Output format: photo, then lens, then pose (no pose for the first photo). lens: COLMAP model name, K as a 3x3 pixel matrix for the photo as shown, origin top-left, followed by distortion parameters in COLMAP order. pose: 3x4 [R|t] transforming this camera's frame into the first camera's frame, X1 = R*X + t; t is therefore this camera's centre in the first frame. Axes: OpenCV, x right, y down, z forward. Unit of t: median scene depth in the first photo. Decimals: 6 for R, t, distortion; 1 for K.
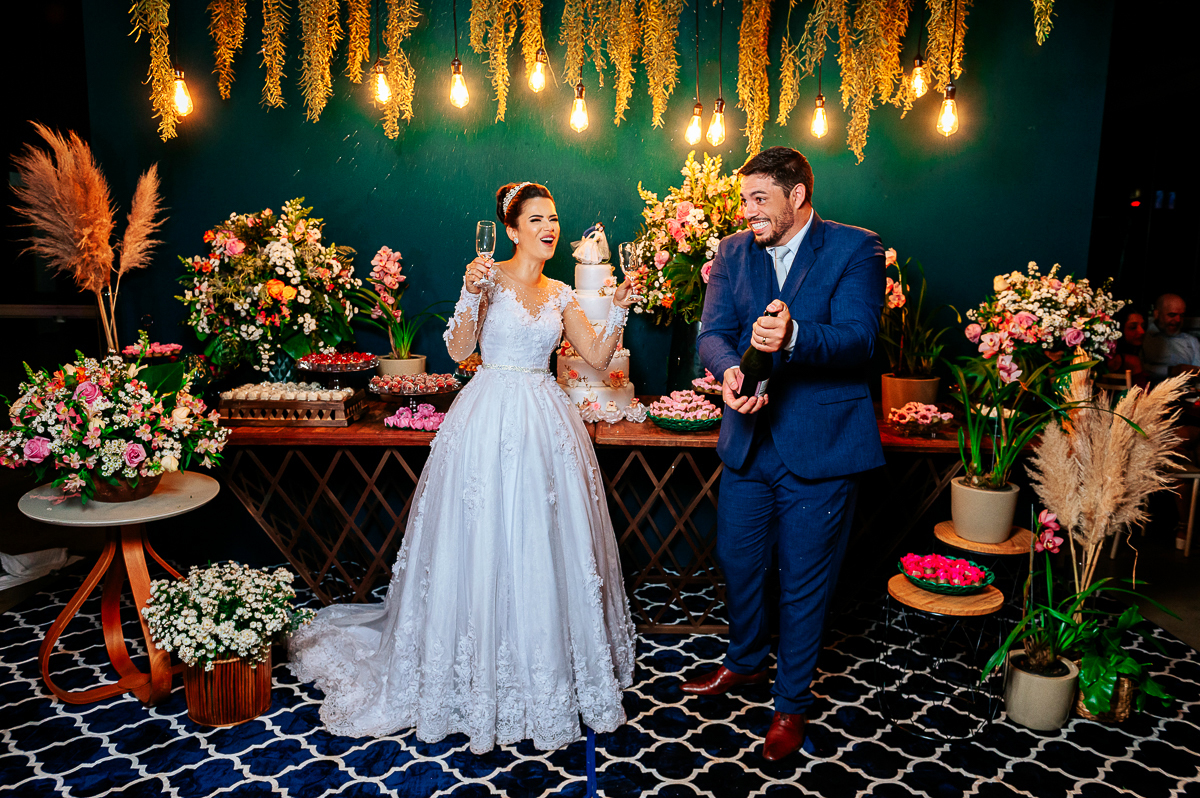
lens RADIAL K [[938.8, 0, 604.8], [0, 938.8, 398.3], [0, 0, 1]] dist [-0.037297, -0.000999]
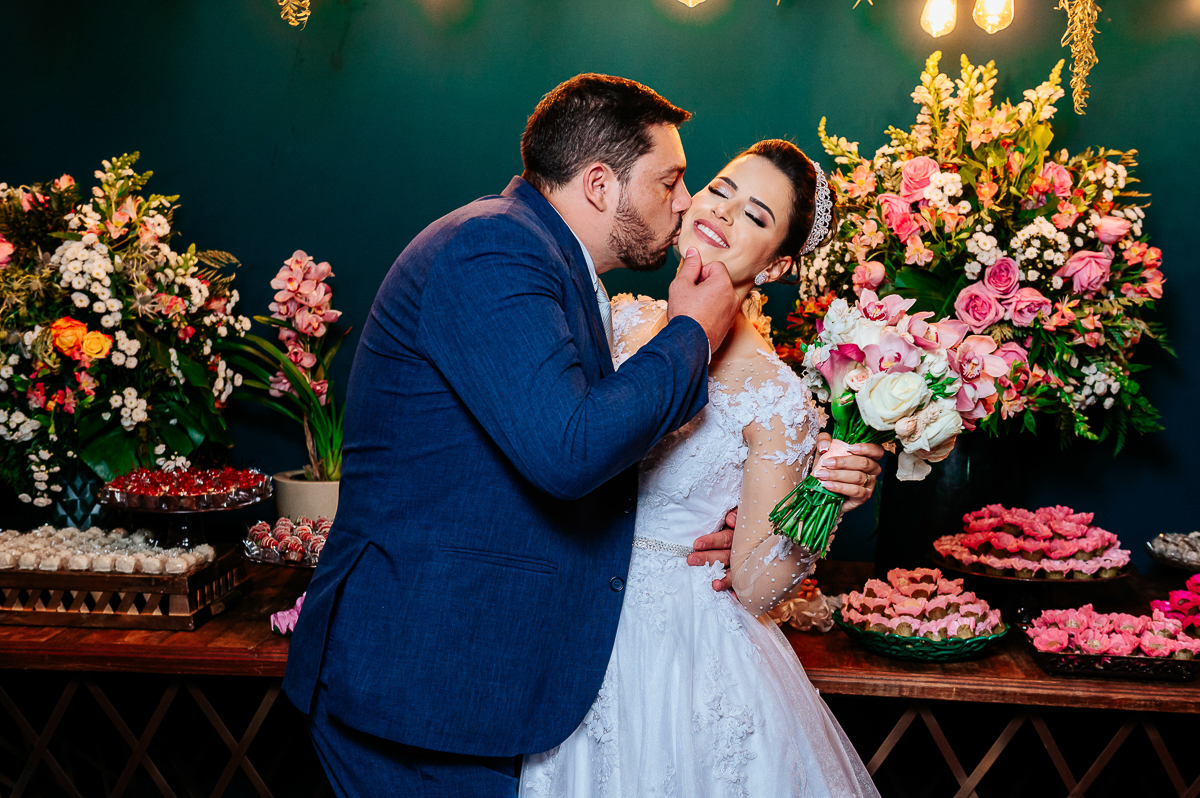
lens RADIAL K [[1521.1, 0, 597.8], [0, 1521.1, 400.7], [0, 0, 1]] dist [-0.023349, 0.000000]
pose [[0.994381, 0.011245, -0.105259, 0.006767], [-0.017704, 0.998003, -0.060628, -0.040090], [0.104367, 0.062151, 0.992595, 0.239699]]
